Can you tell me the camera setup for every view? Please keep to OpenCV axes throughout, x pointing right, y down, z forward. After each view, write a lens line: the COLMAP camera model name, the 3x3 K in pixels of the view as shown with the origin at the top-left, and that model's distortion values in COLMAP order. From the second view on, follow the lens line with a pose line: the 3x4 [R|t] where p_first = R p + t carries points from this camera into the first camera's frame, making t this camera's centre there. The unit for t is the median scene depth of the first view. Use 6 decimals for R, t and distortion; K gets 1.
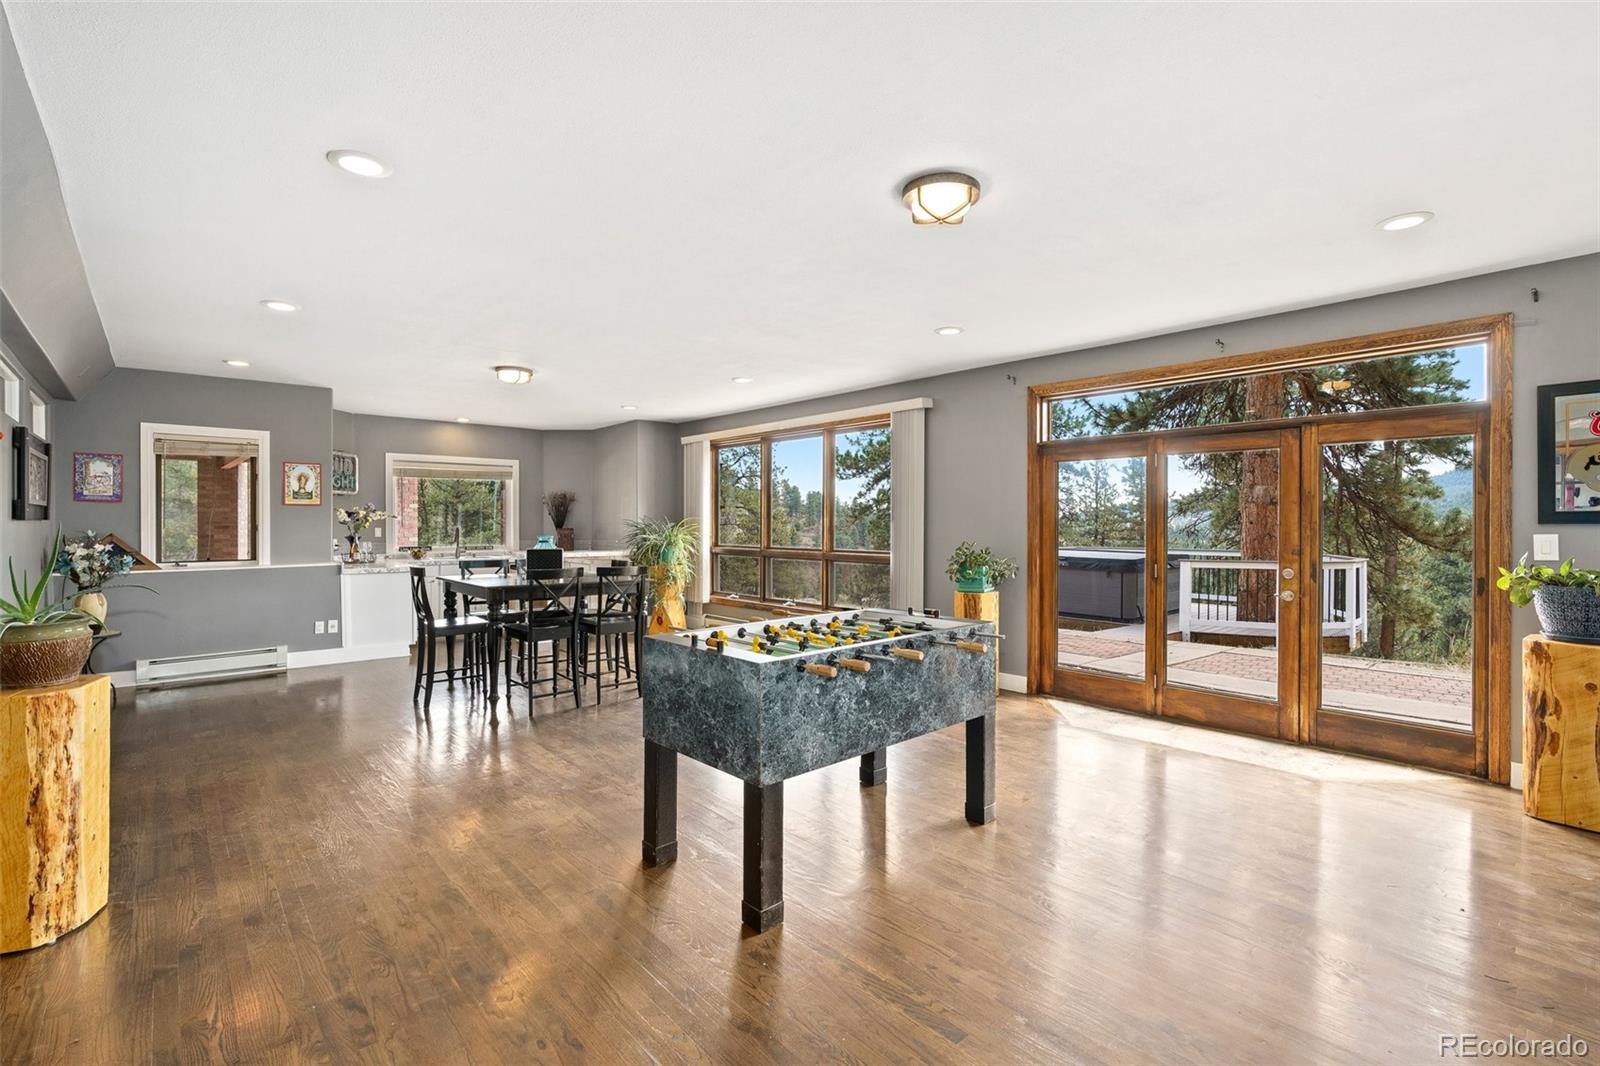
lens RADIAL K [[744.0, 0, 801.9], [0, 744.0, 527.0], [0, 0, 1]] dist [-0.003286, 0.001625]
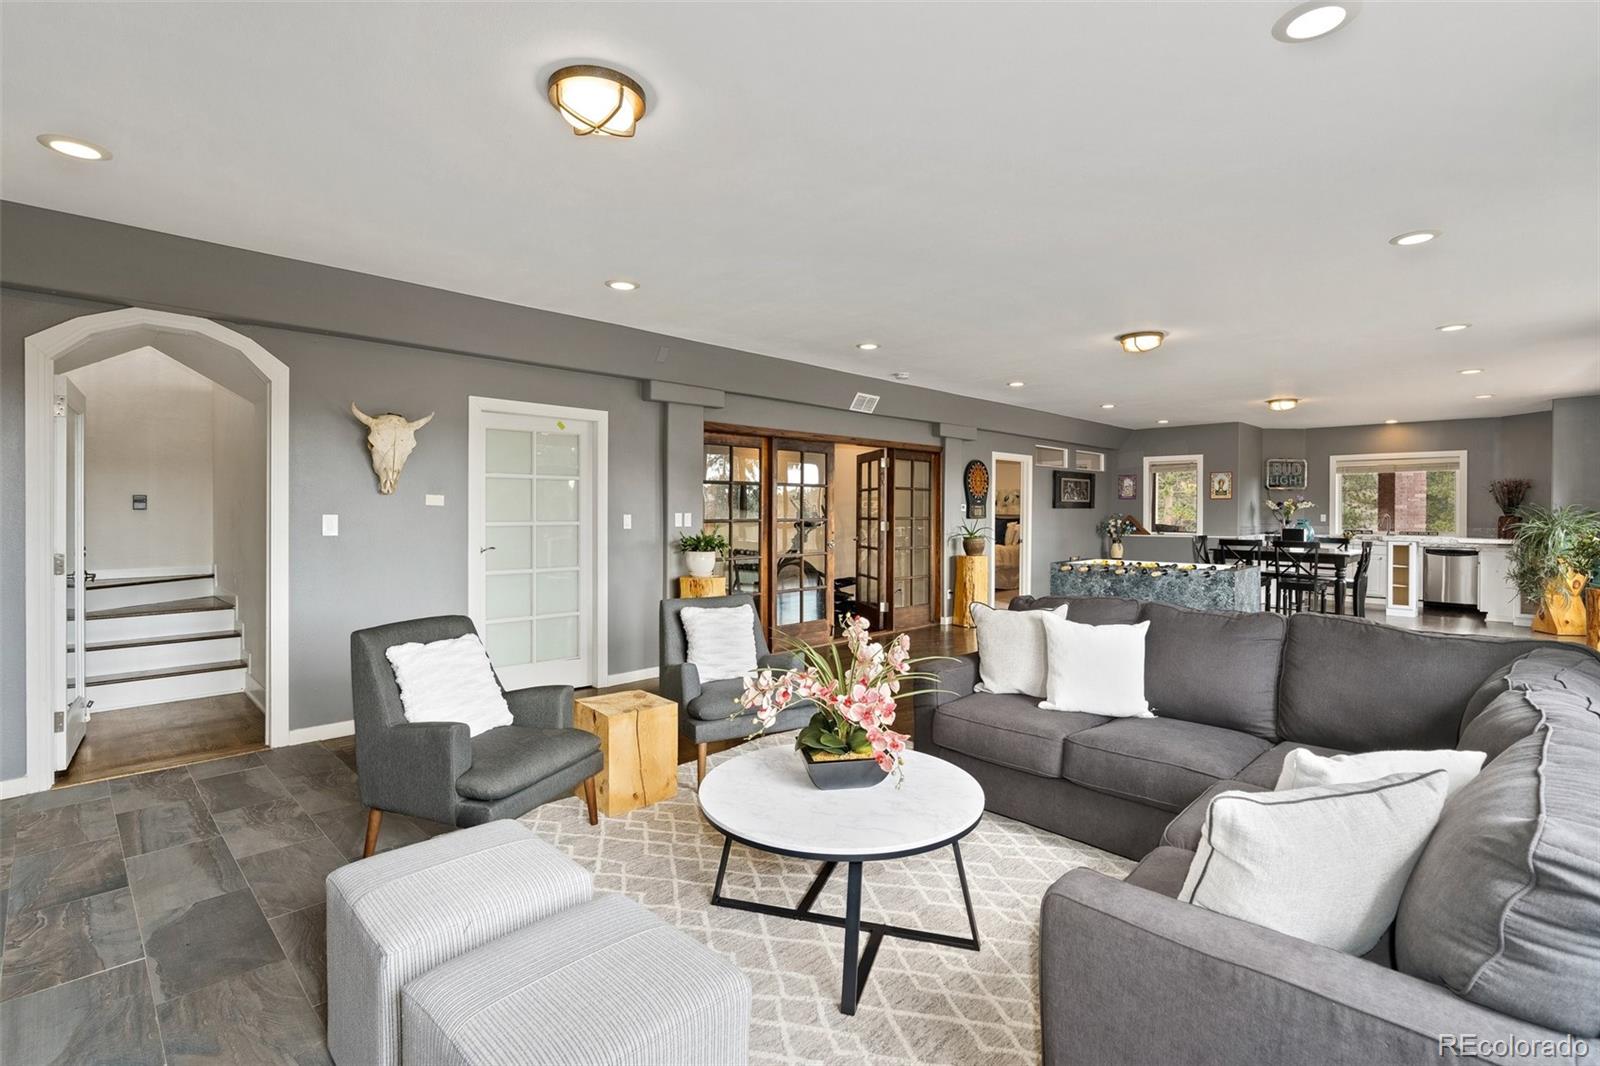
lens RADIAL K [[744.0, 0, 801.4], [0, 744.0, 521.9], [0, 0, 1]] dist [-0.003286, 0.001625]
pose [[0.070091, 0.016613, -0.997402, 0.982420], [-0.007753, 0.999840, 0.016109, 0.002193], [0.997510, 0.006603, 0.070209, -0.017086]]
